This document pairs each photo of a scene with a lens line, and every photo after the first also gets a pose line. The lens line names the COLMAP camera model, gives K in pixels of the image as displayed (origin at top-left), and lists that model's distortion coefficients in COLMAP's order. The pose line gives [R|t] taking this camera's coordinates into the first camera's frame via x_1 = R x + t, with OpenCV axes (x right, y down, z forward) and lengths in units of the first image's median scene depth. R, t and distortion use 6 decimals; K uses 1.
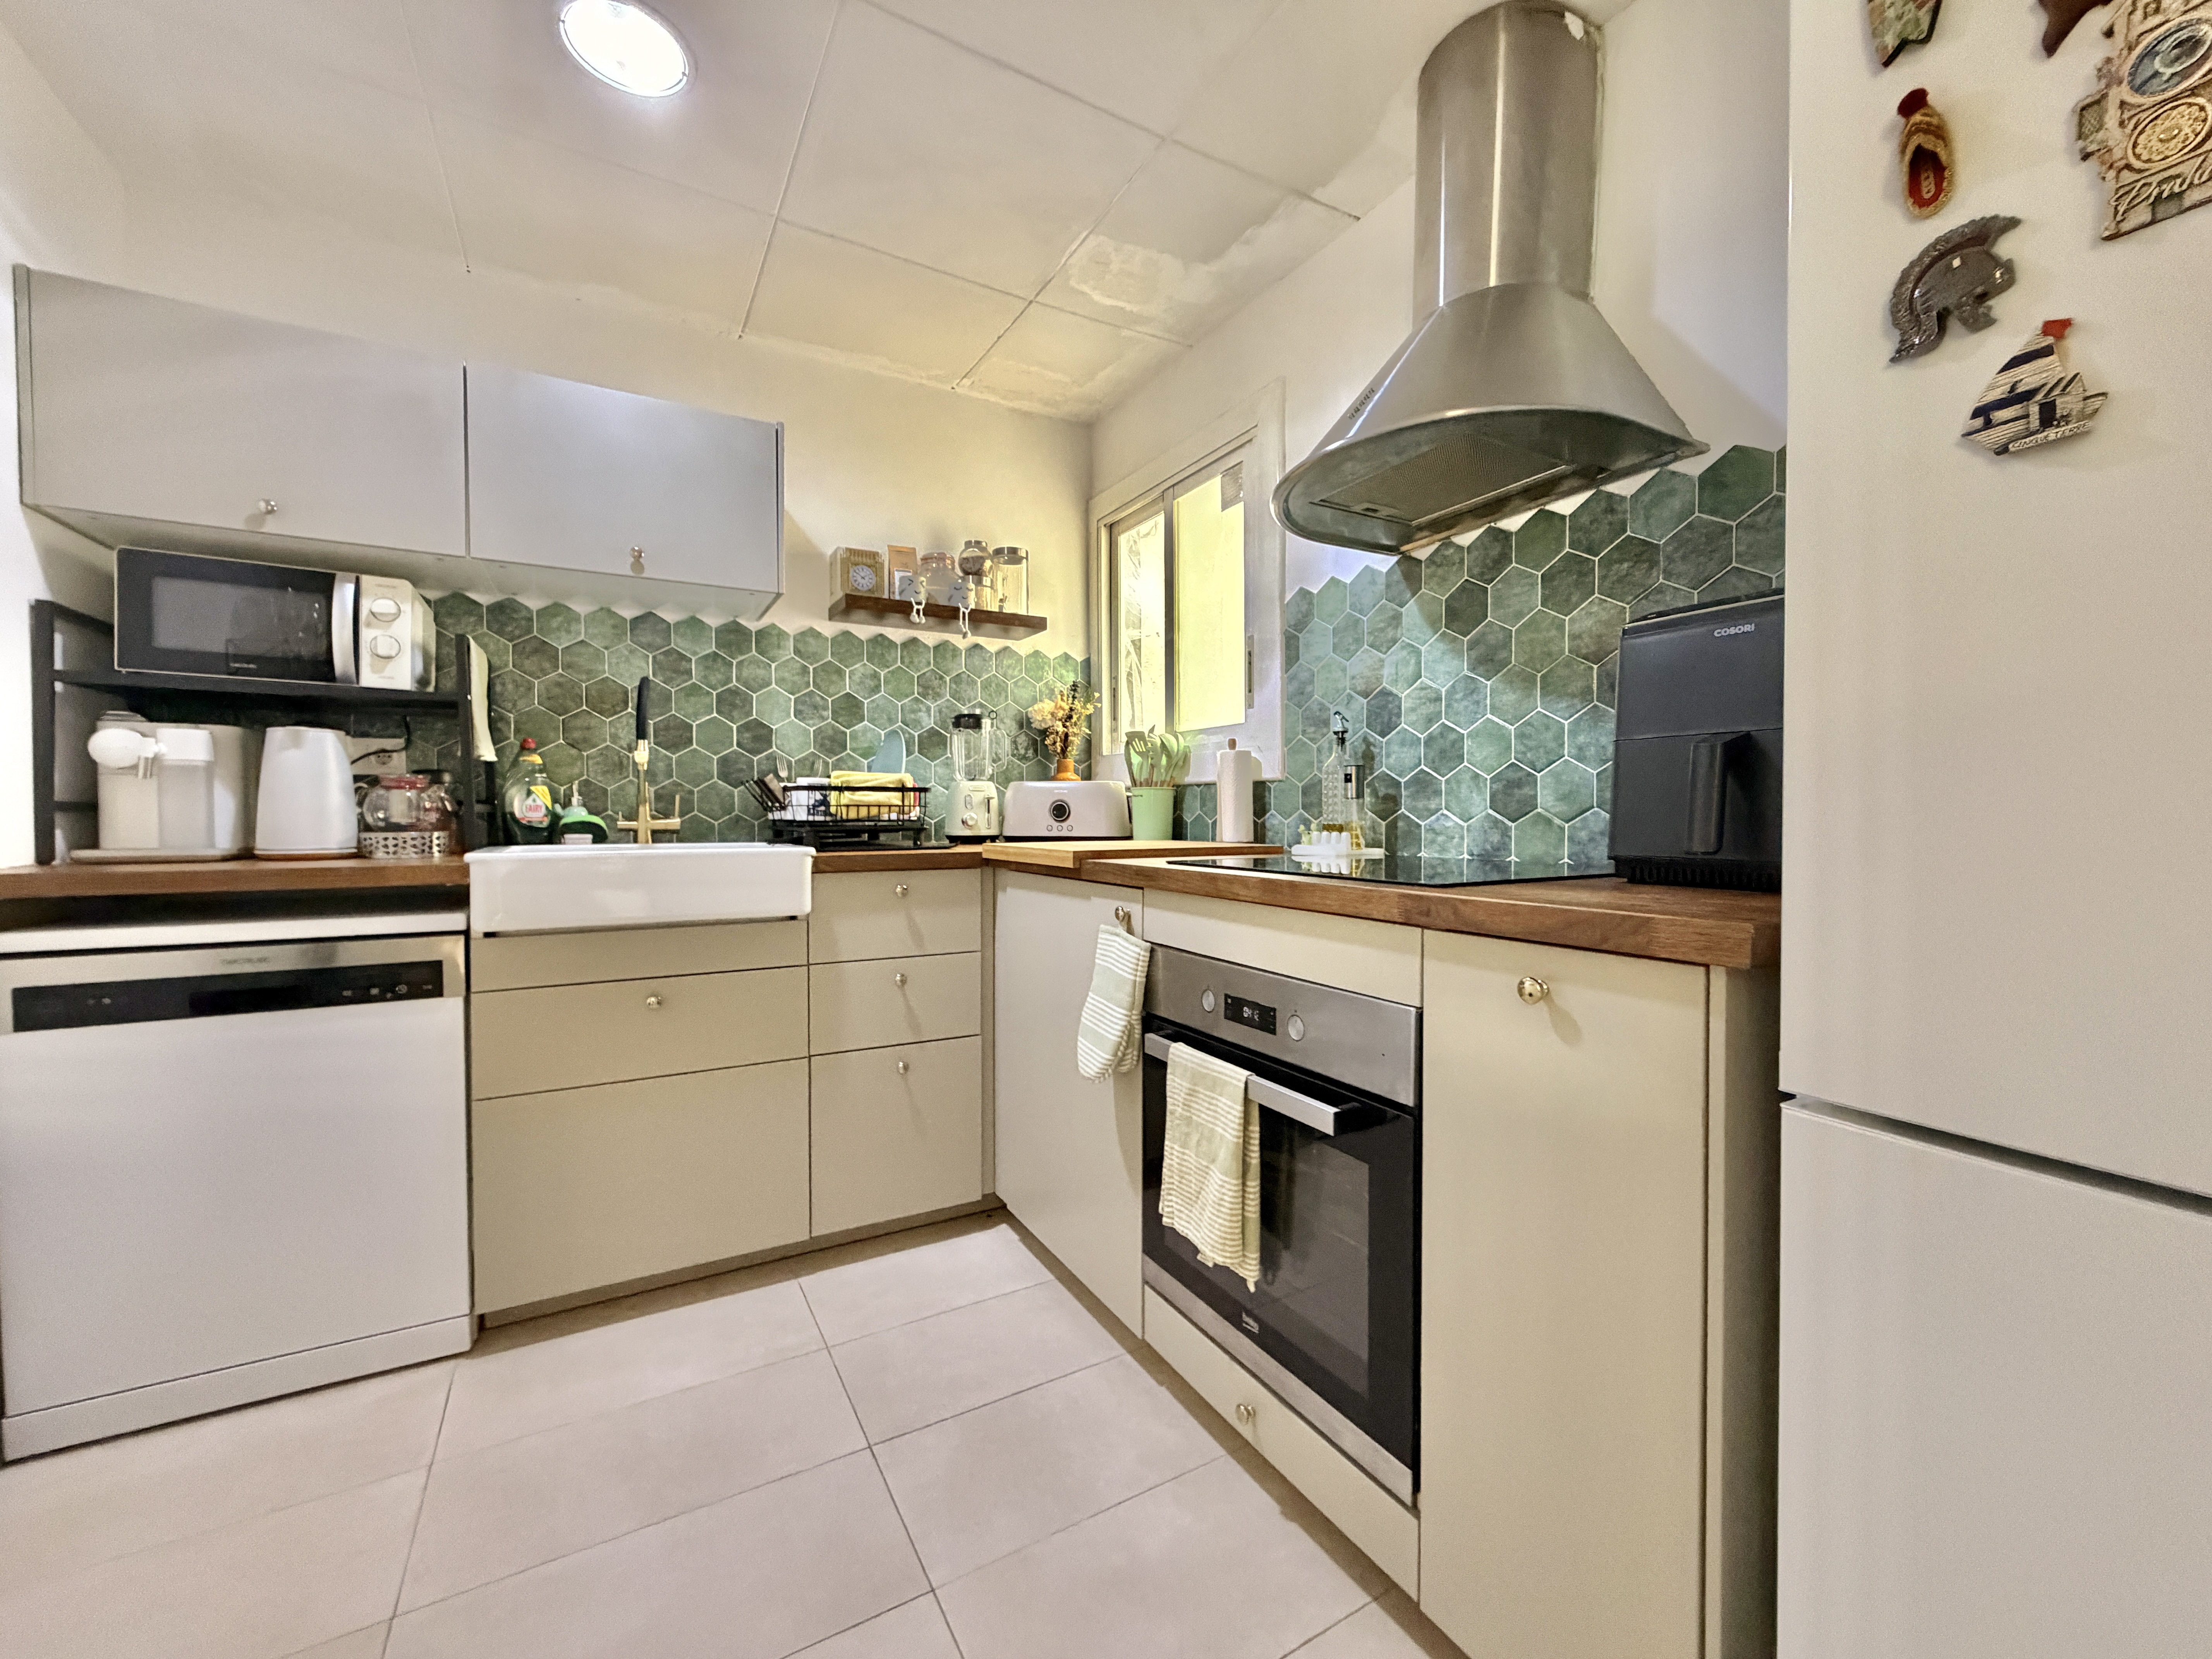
lens RADIAL K [[880.6, 0, 1105.3], [0, 880.6, 841.5], [0, 0, 1]] dist [0.000858, -0.000185]
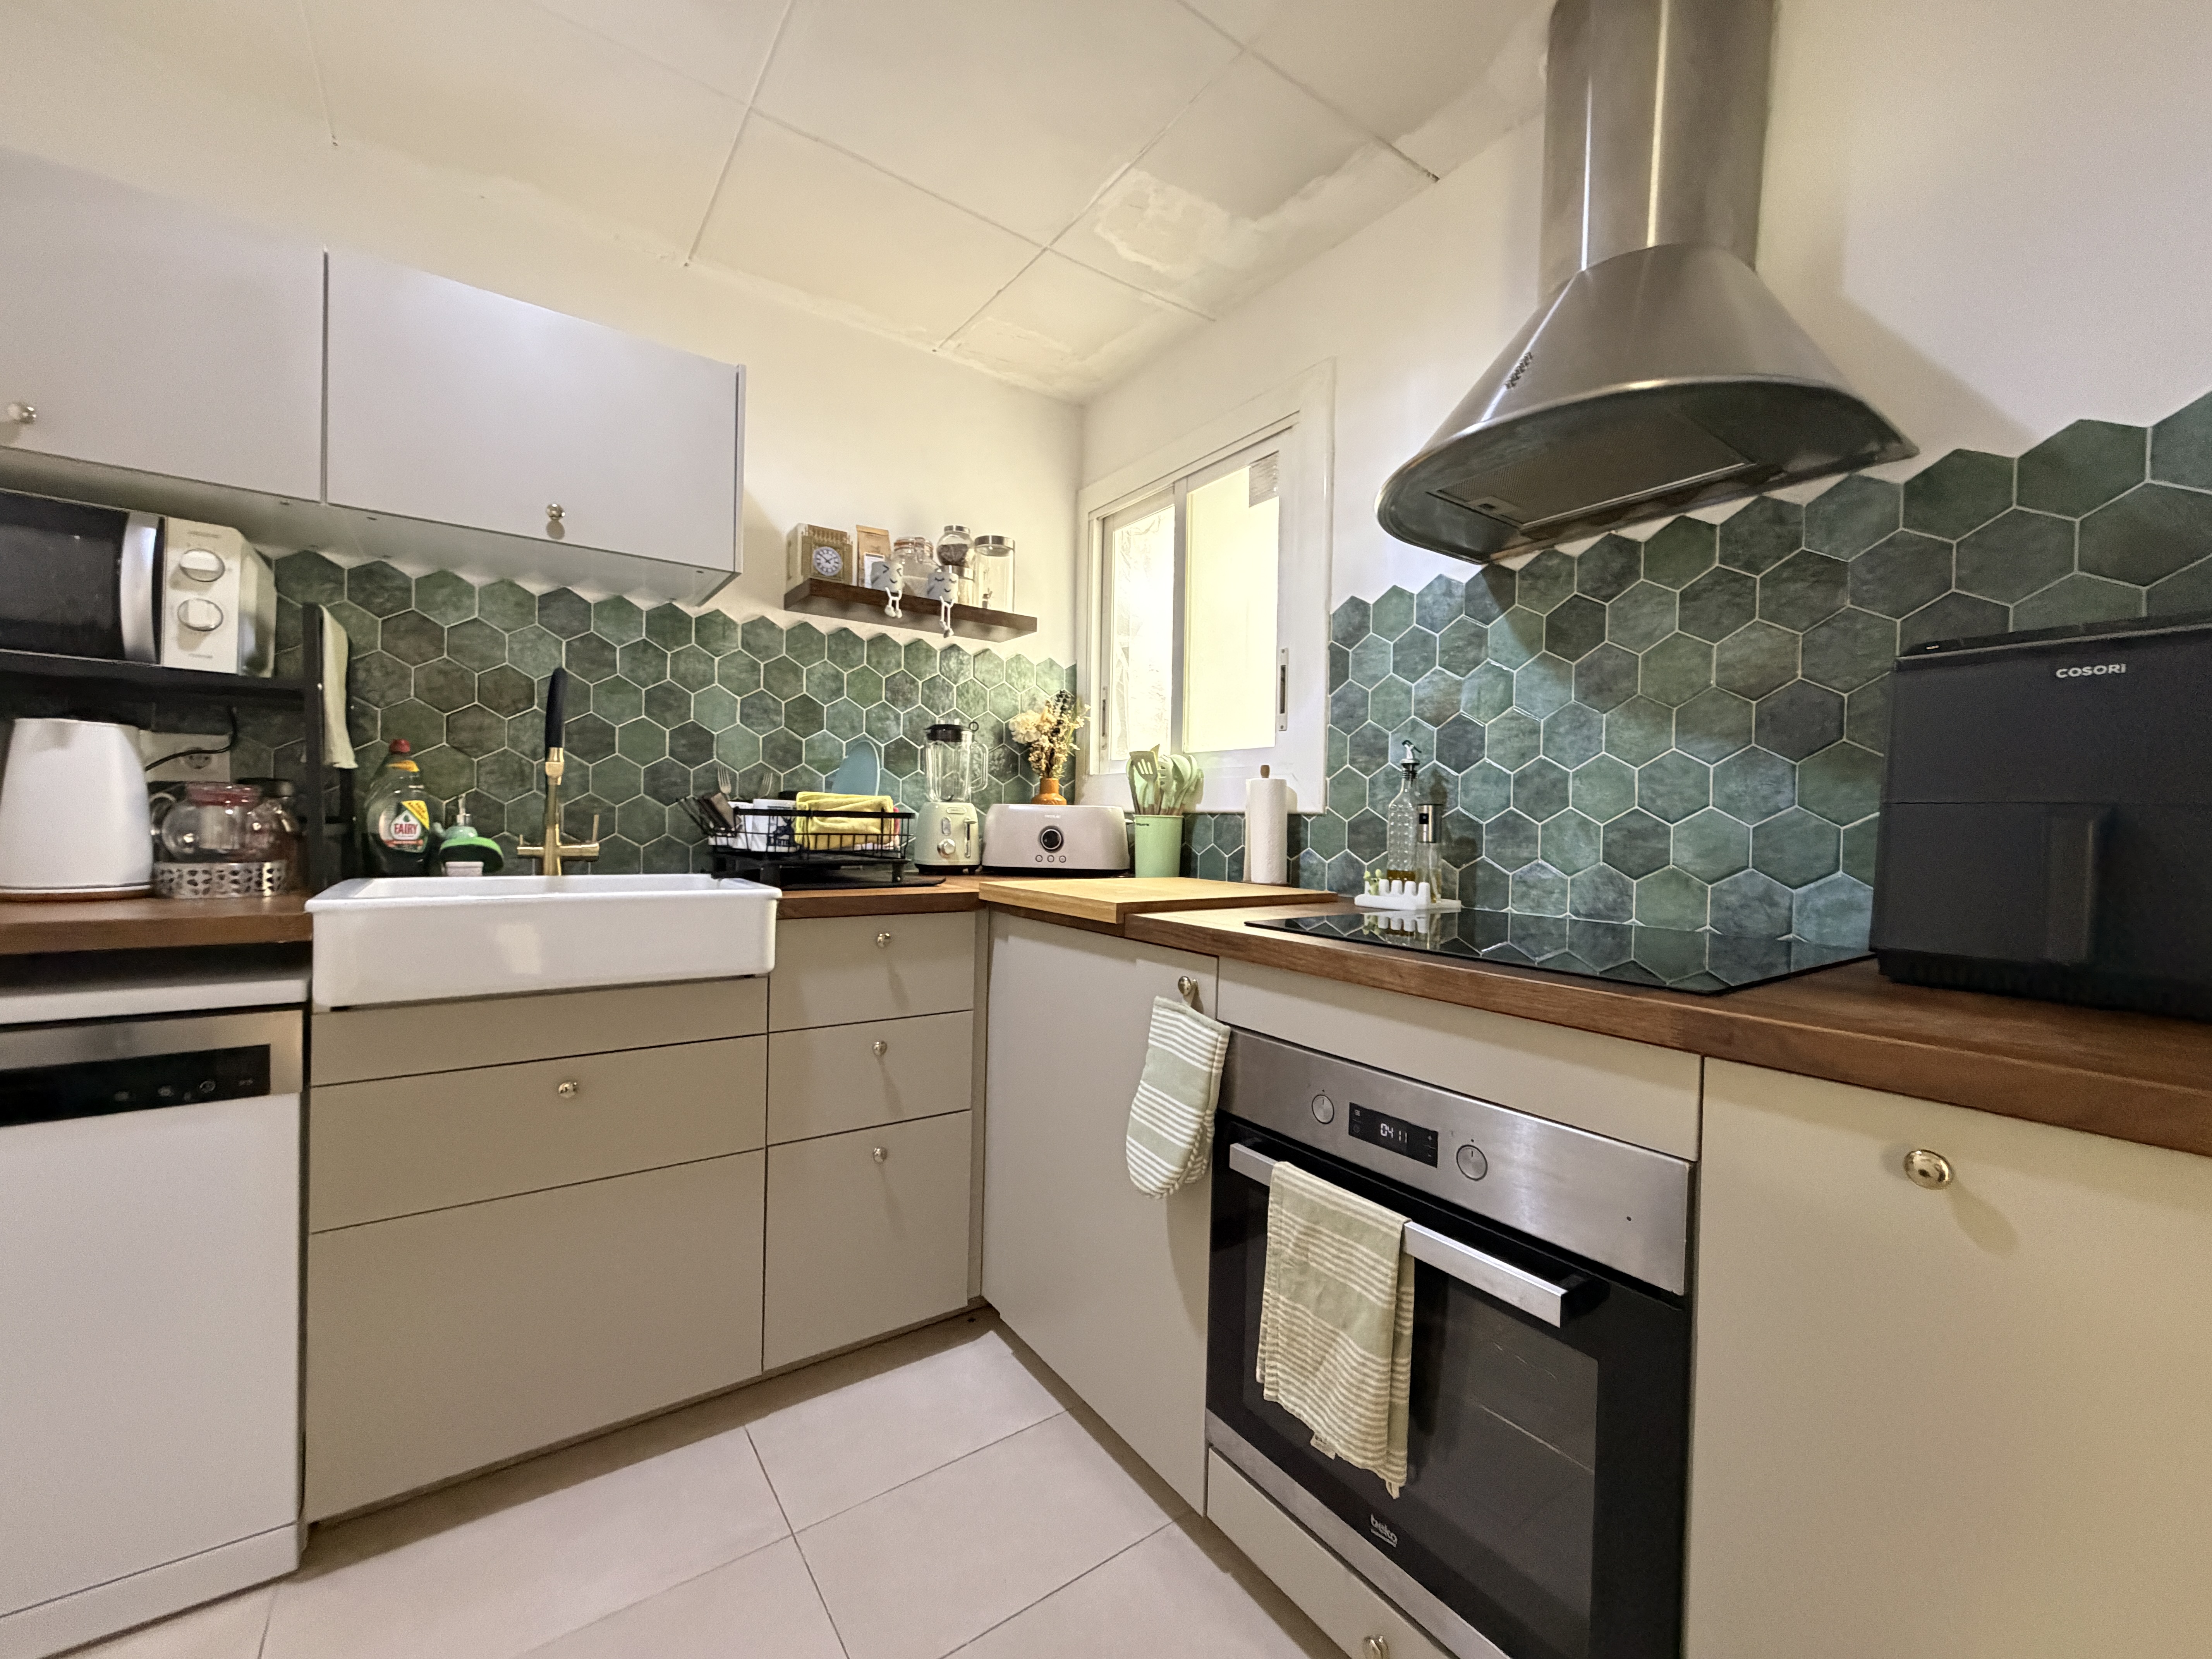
lens RADIAL K [[880.6, 0, 1105.3], [0, 880.6, 840.7], [0, 0, 1]] dist [0.000858, -0.000185]
pose [[0.994641, 0.020083, 0.101417, -0.122712], [-0.019246, 0.999772, -0.009219, -0.036833], [-0.101579, 0.007217, 0.994801, 0.176141]]
